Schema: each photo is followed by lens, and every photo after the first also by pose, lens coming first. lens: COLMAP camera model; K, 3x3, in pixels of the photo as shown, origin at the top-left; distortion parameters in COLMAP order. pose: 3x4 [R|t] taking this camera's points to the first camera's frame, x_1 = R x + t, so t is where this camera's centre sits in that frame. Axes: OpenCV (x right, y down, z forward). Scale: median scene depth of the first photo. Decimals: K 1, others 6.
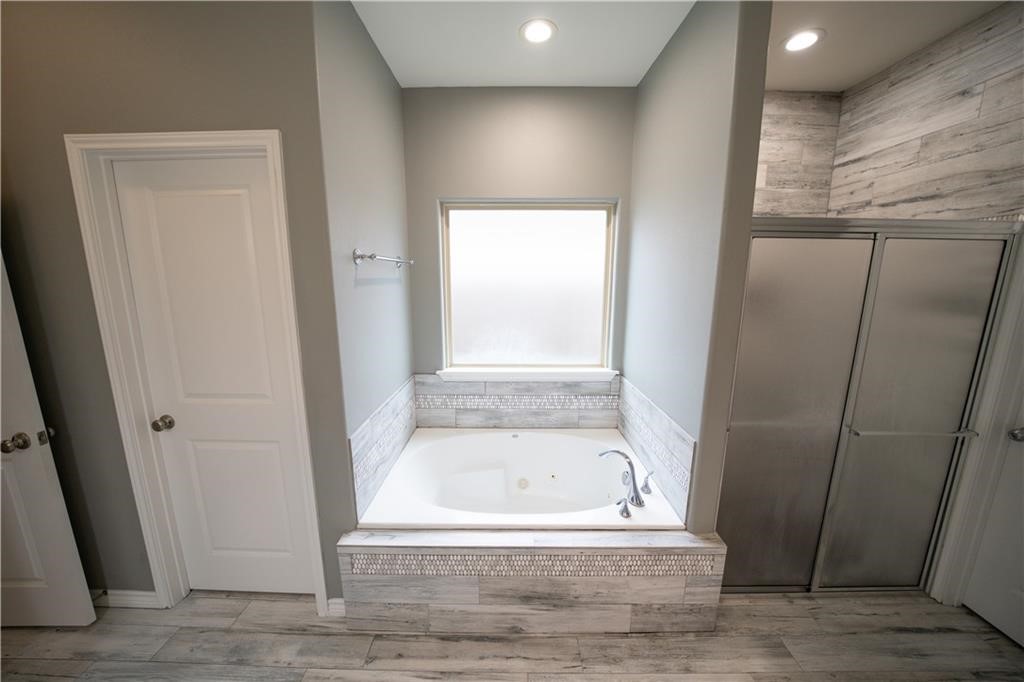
lens RADIAL K [[354.0, 0, 508.4], [0, 354.0, 340.8], [0, 0, 1]] dist [-0.029846, 0.003759]
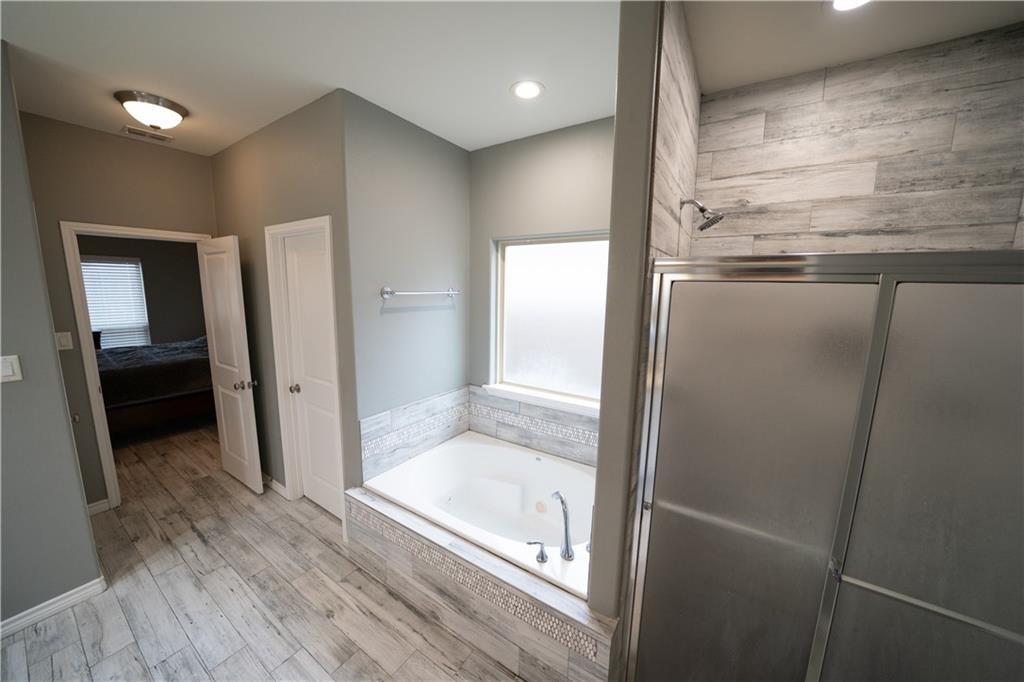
lens RADIAL K [[354.4, 0, 512.0], [0, 354.4, 341.0], [0, 0, 1]] dist [-0.030158, 0.003535]
pose [[0.842762, 0.092783, -0.530229, 0.532713], [-0.111562, 0.993752, -0.003425, -0.070826], [0.526598, 0.062040, 0.847847, 0.065604]]
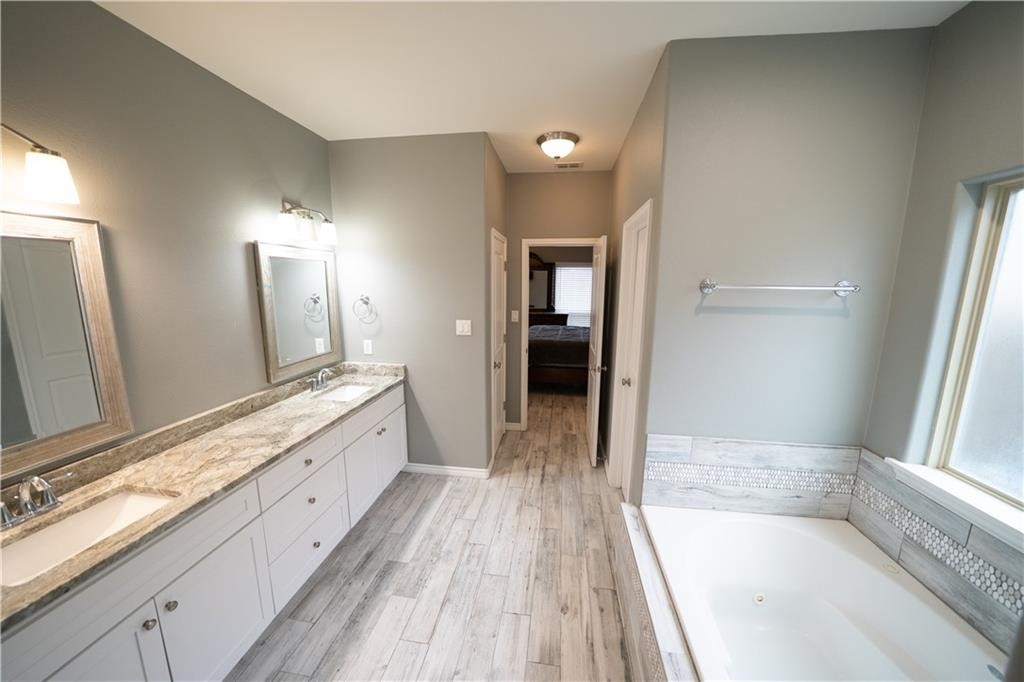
lens RADIAL K [[354.4, 0, 512.0], [0, 354.4, 341.0], [0, 0, 1]] dist [-0.030158, 0.003535]
pose [[-0.130535, 0.161285, -0.978237, 0.508518], [-0.186220, 0.965130, 0.183973, -0.115924], [0.973798, 0.206183, -0.095949, 0.396921]]
